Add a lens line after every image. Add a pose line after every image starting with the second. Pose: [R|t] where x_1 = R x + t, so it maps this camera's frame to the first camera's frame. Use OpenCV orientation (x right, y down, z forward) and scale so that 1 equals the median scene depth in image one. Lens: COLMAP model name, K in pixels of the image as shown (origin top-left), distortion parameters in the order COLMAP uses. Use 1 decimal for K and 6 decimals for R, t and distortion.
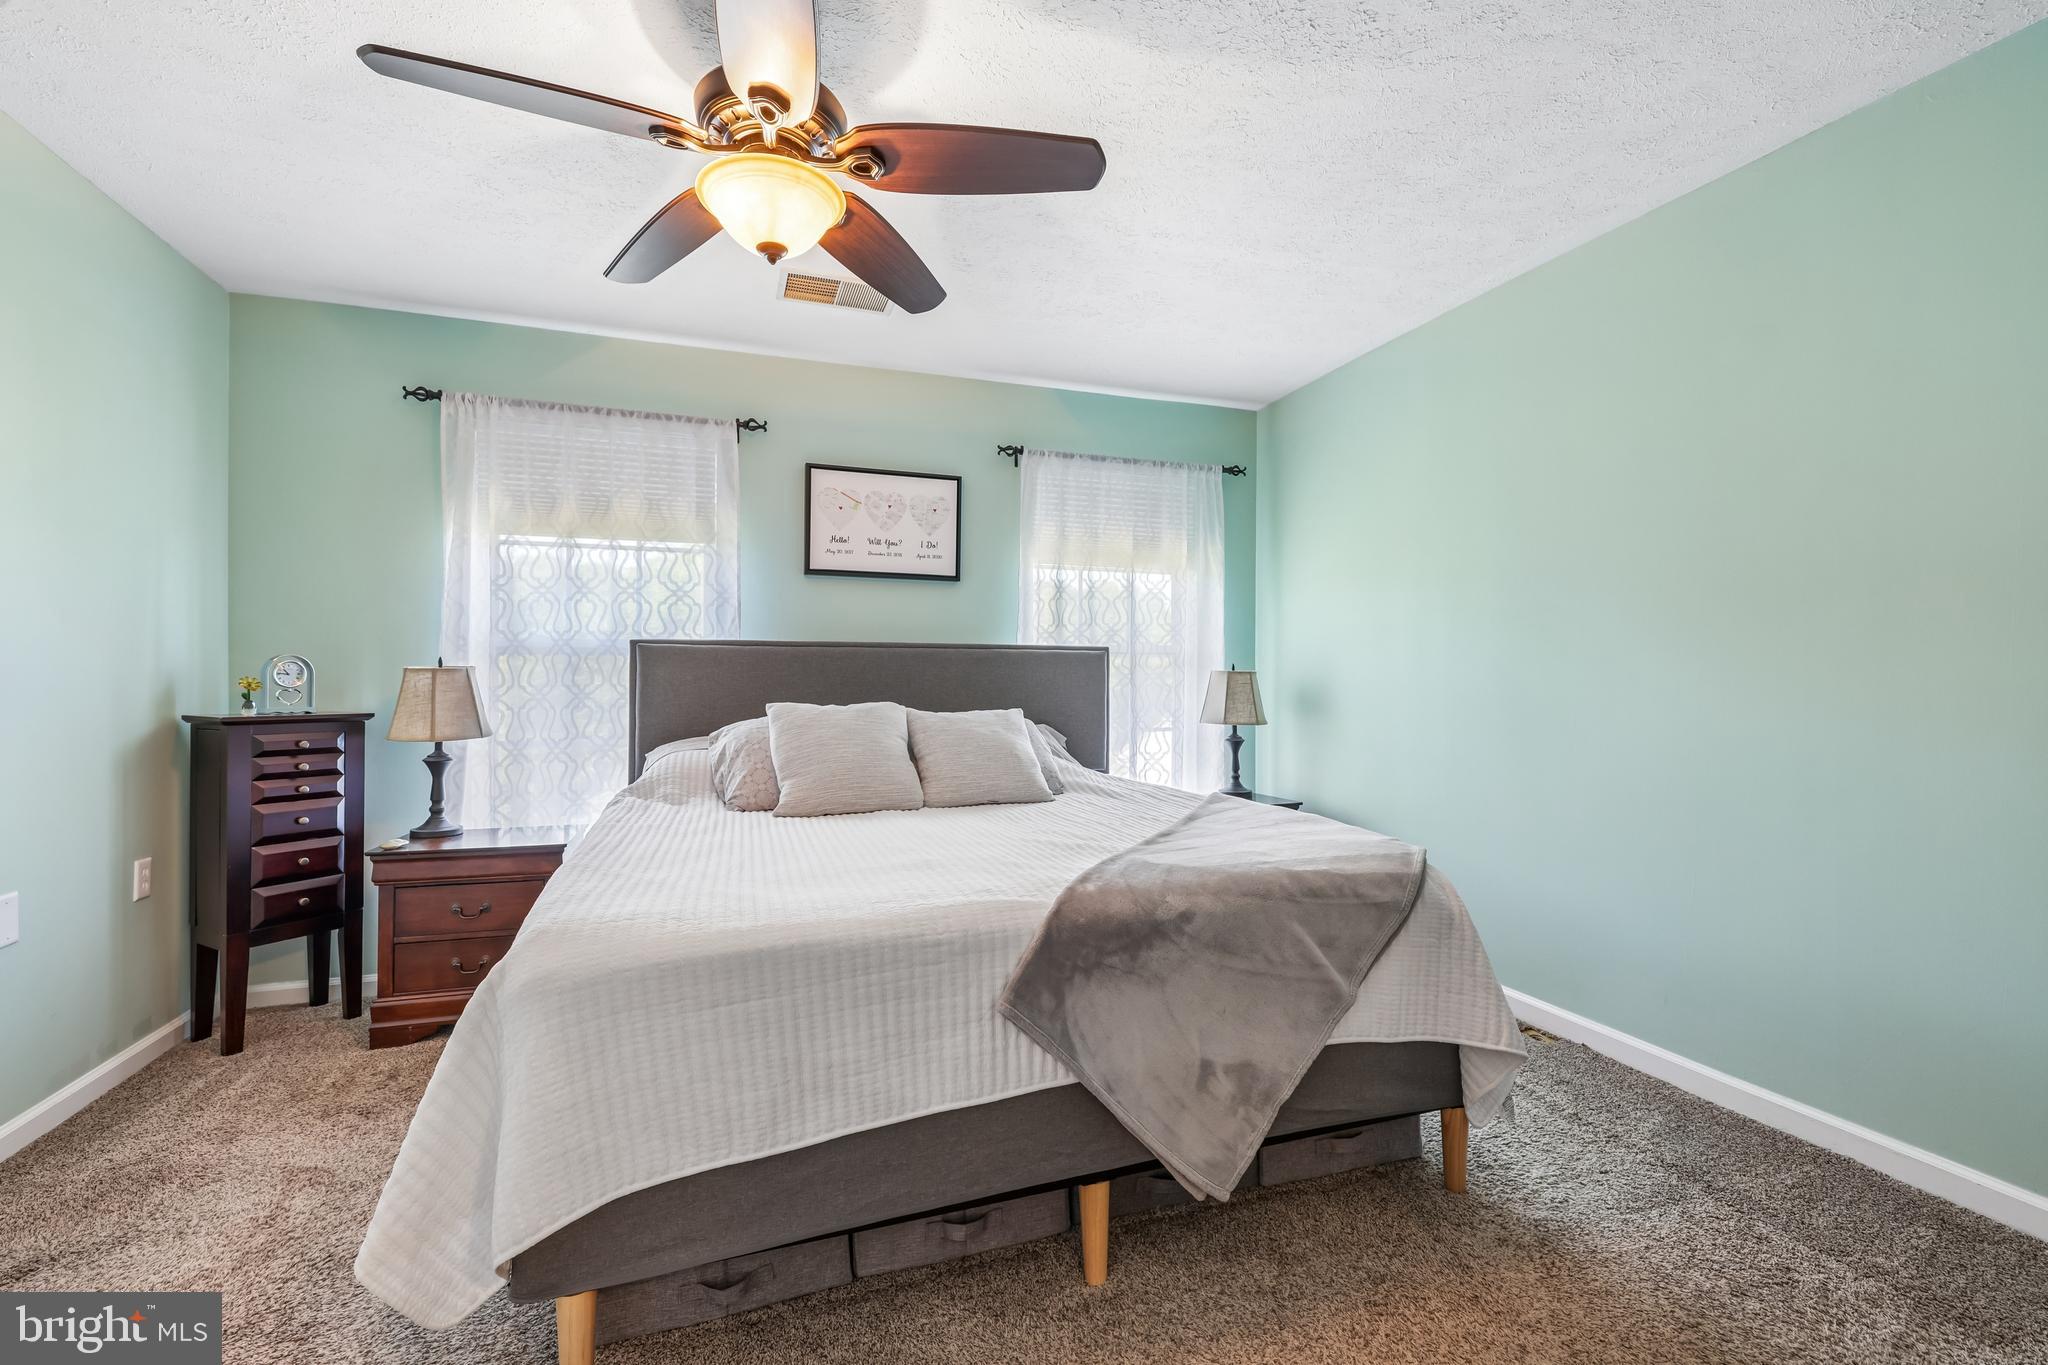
lens RADIAL K [[859.3, 0, 1010.5], [0, 859.3, 680.4], [0, 0, 1]] dist [-0.002528, -0.000117]
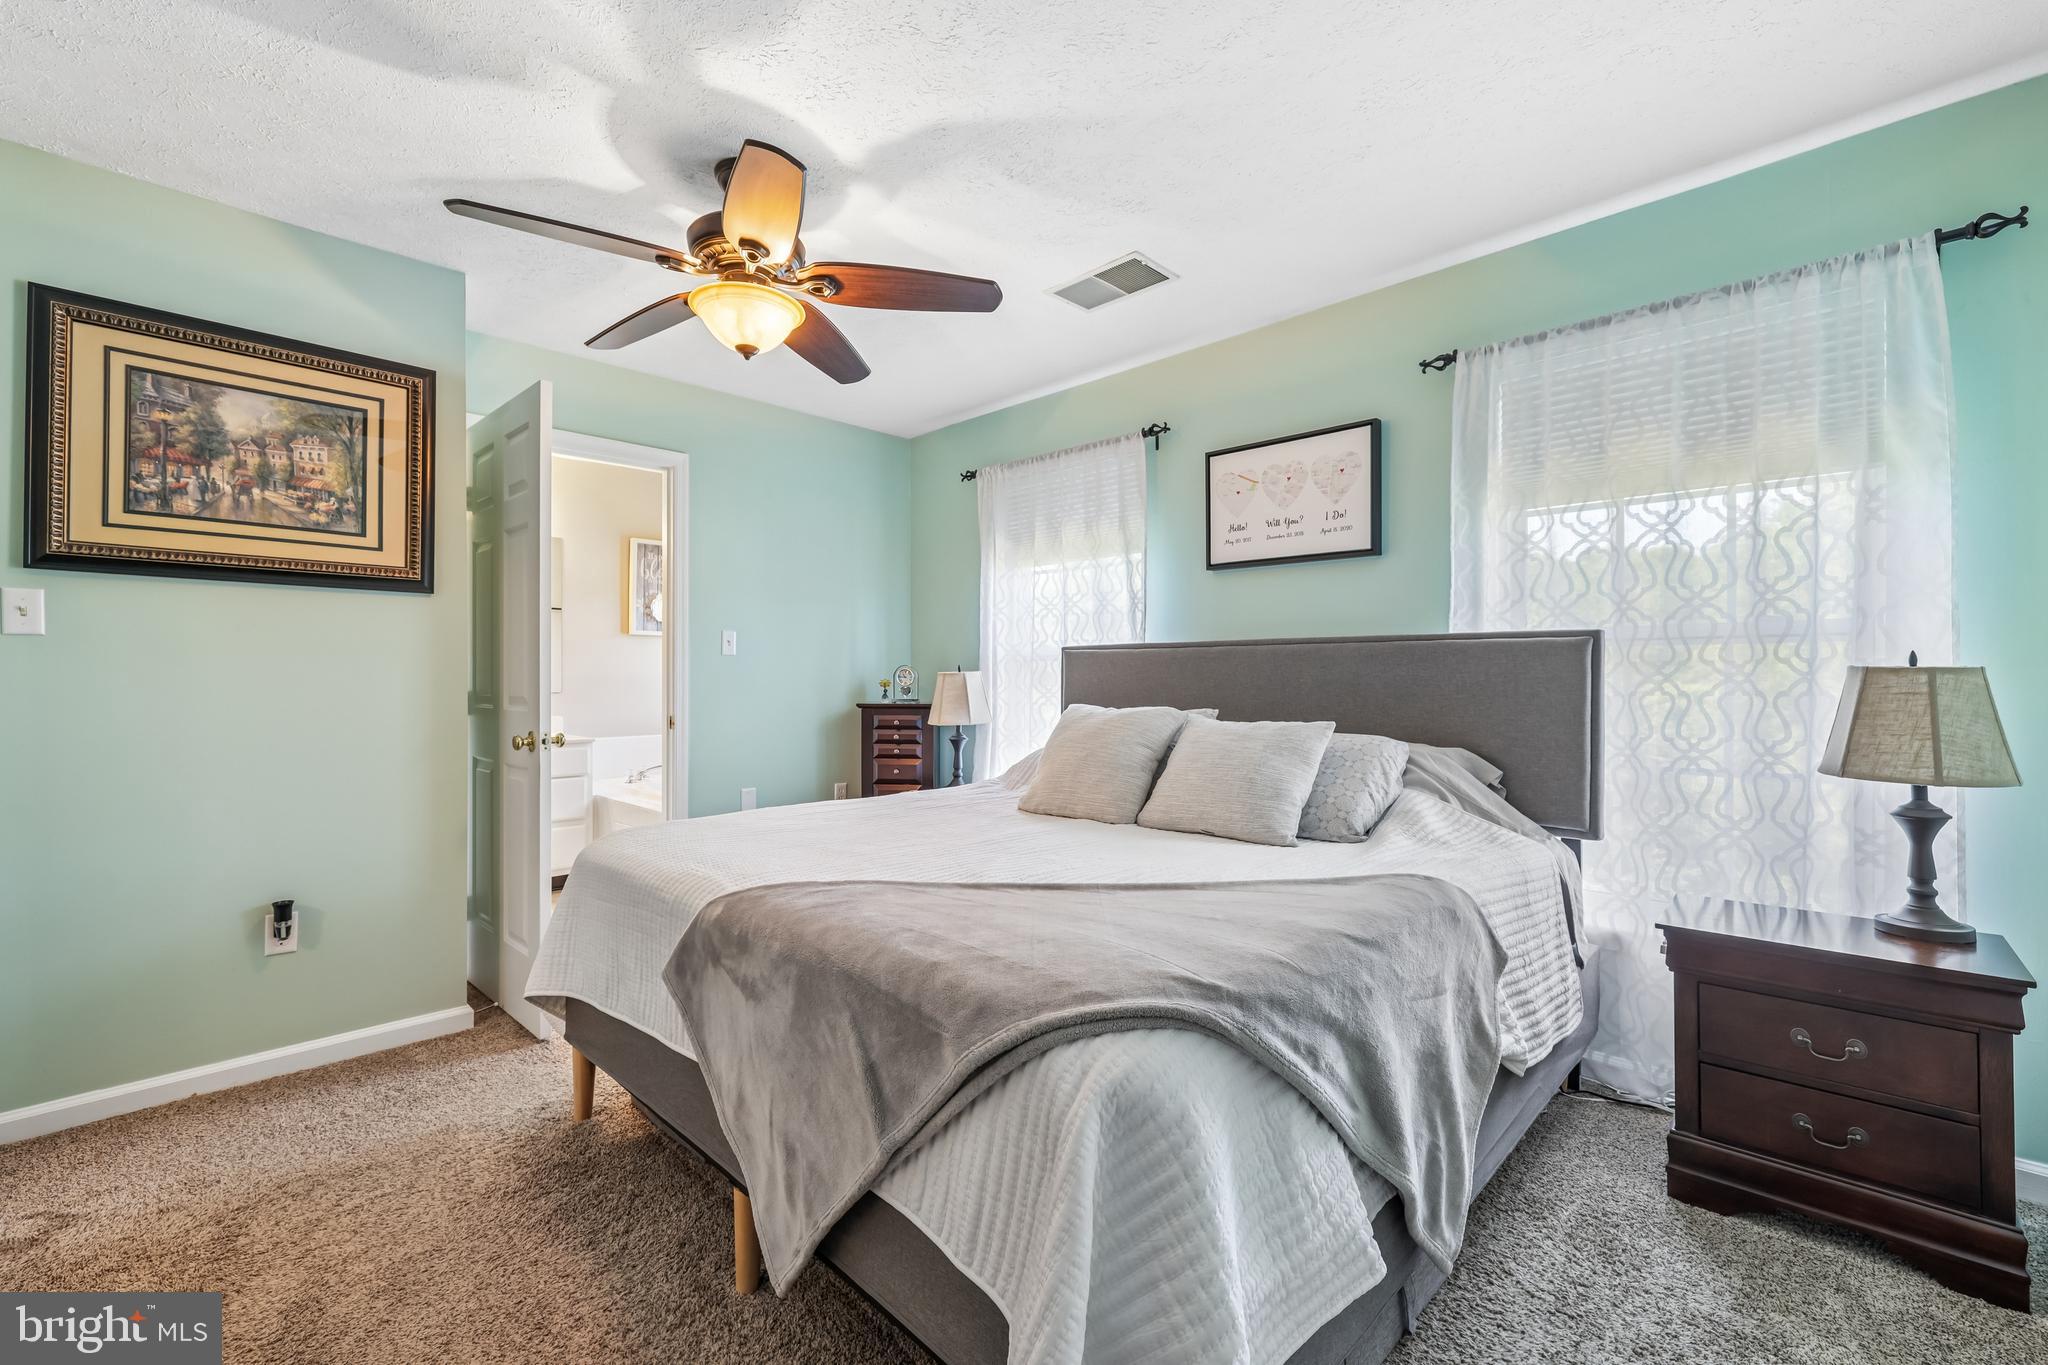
lens RADIAL K [[876.4, 0, 1020.4], [0, 876.4, 683.5], [0, 0, 1]] dist [-0.001136, -0.000339]
pose [[0.431023, 0.004950, -0.902327, 0.534463], [-0.003996, 0.999986, 0.003576, -0.001869], [0.902332, 0.002064, 0.431037, 0.392184]]
